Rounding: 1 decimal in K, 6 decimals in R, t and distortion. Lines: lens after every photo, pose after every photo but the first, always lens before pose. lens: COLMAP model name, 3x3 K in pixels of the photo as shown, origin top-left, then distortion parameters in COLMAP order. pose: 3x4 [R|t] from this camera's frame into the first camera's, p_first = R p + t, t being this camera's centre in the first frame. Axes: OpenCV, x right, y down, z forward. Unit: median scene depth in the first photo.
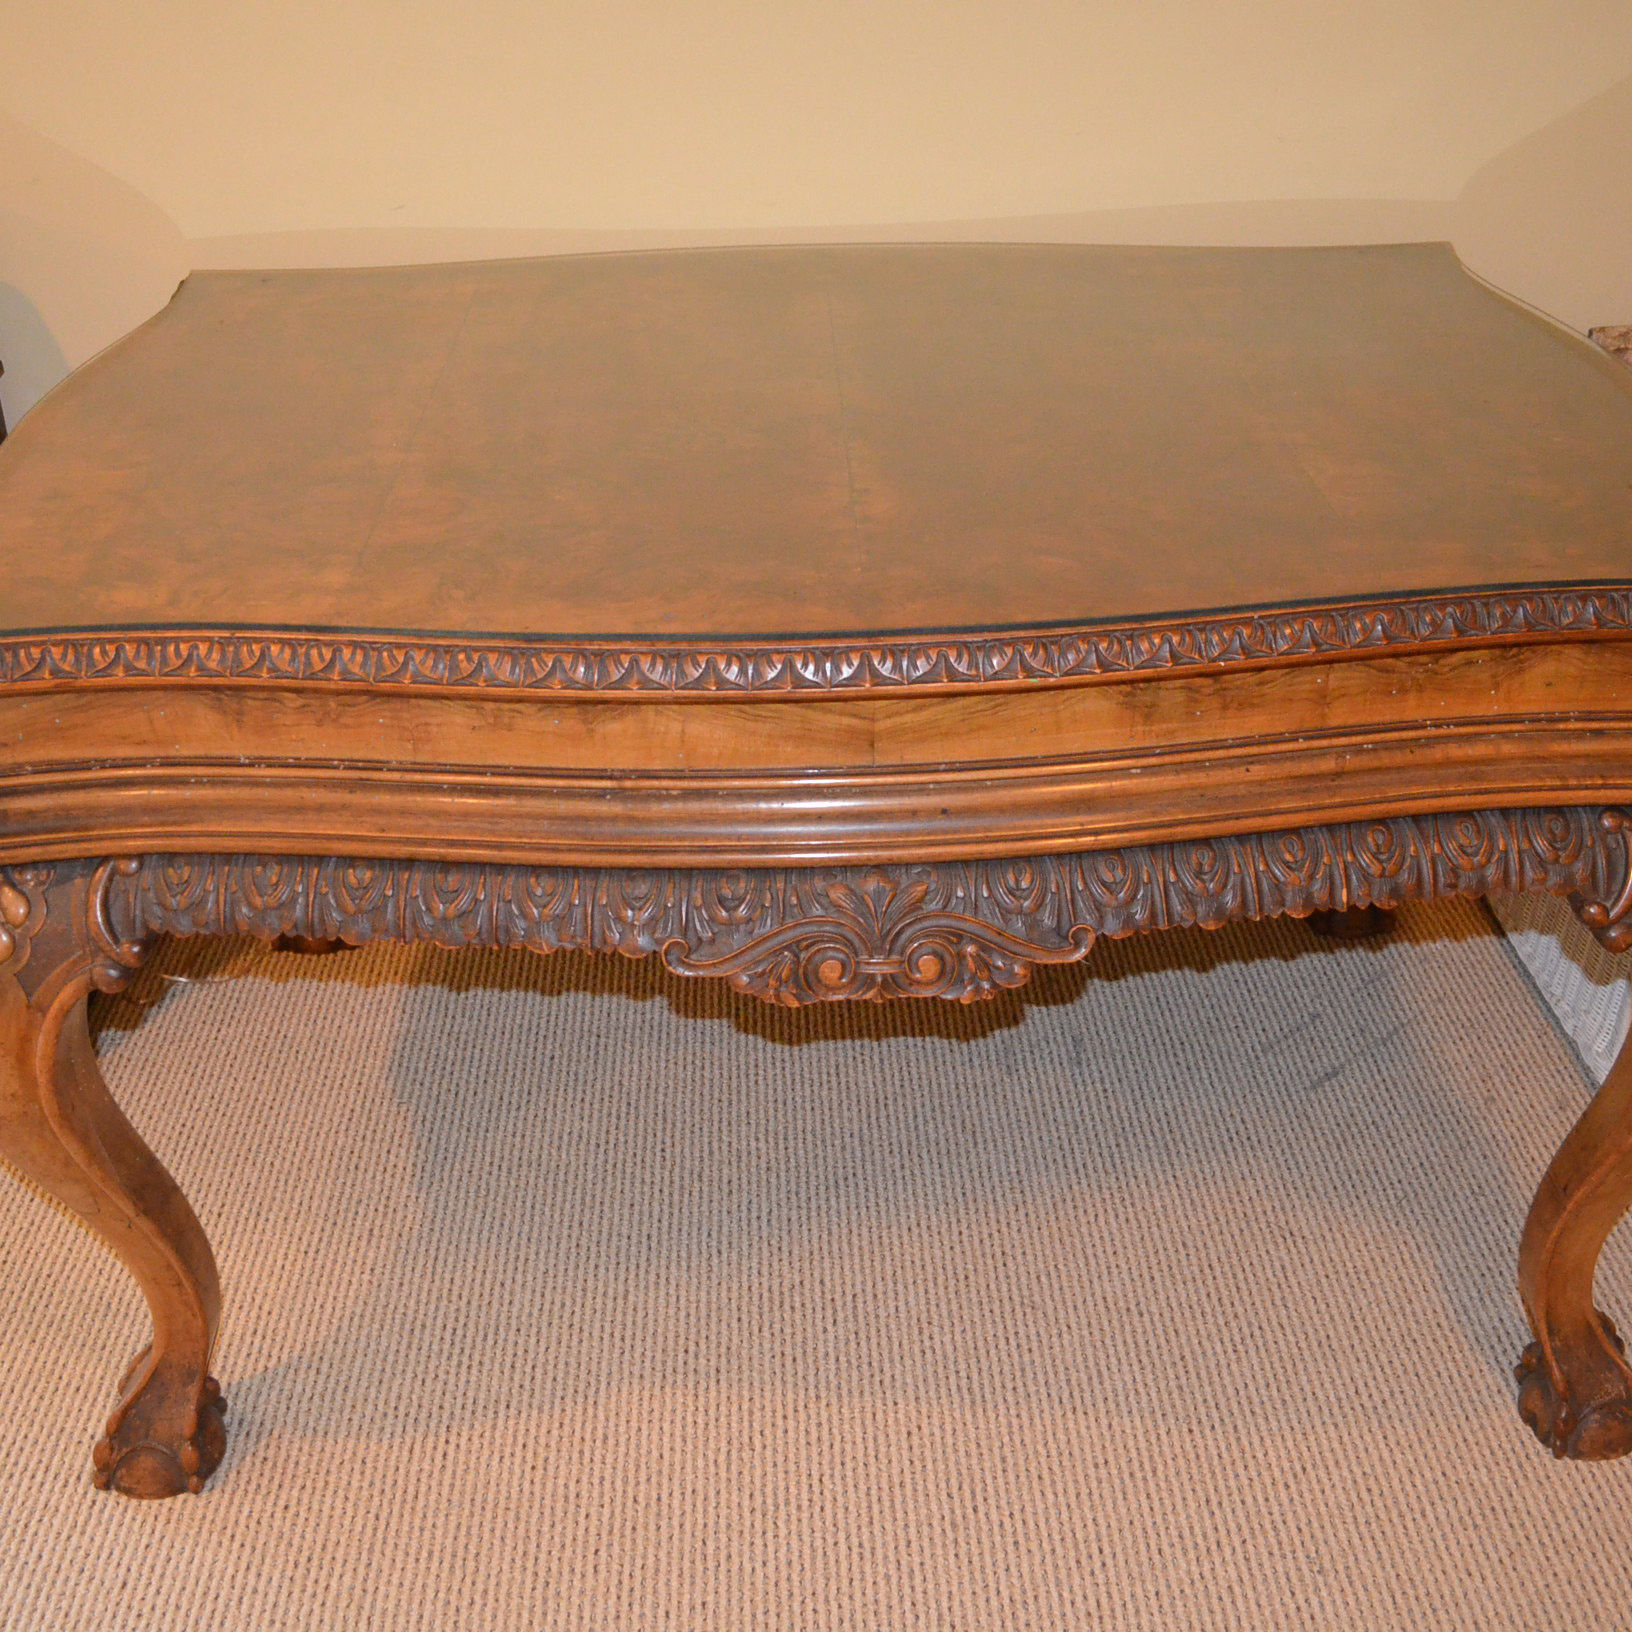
lens RADIAL K [[1861.4, 0, 842.1], [0, 1861.4, 779.5], [0, 0, 1]] dist [-0.074681, 0.000000]
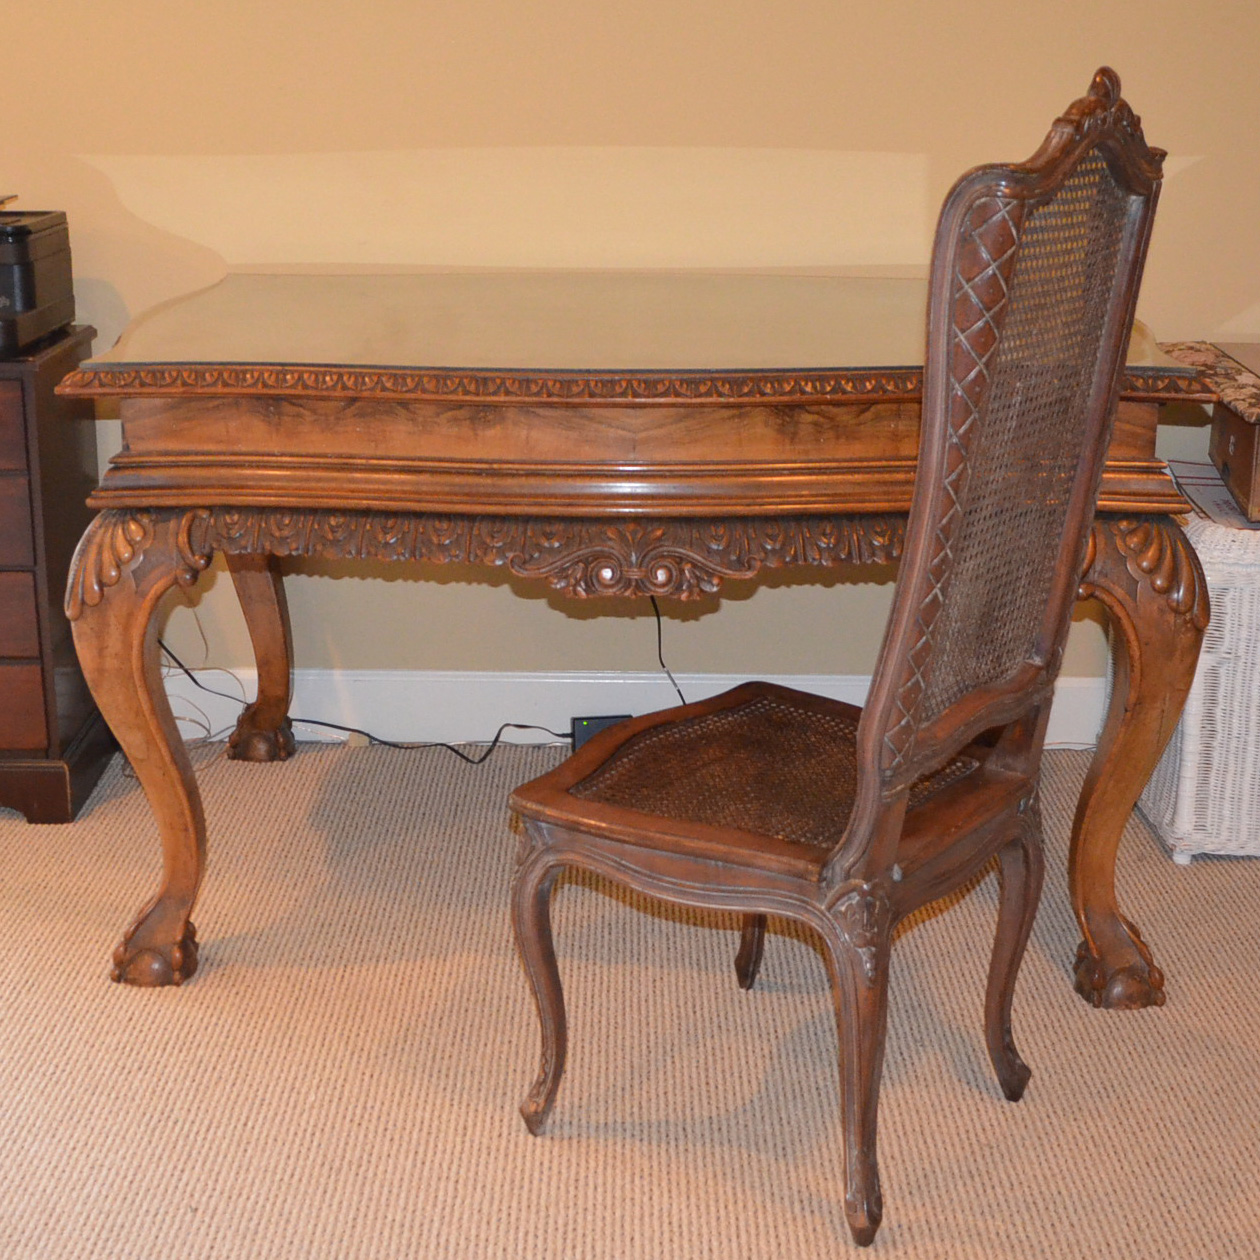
lens RADIAL K [[1784.5, 0, 612.5], [0, 1784.5, 579.1], [0, 0, 1]] dist [-0.081019, 0.000000]
pose [[0.998332, 0.031334, -0.048495, 0.079466], [-0.042019, 0.970342, -0.238057, 0.491755], [0.039598, 0.239698, 0.970040, -0.594349]]
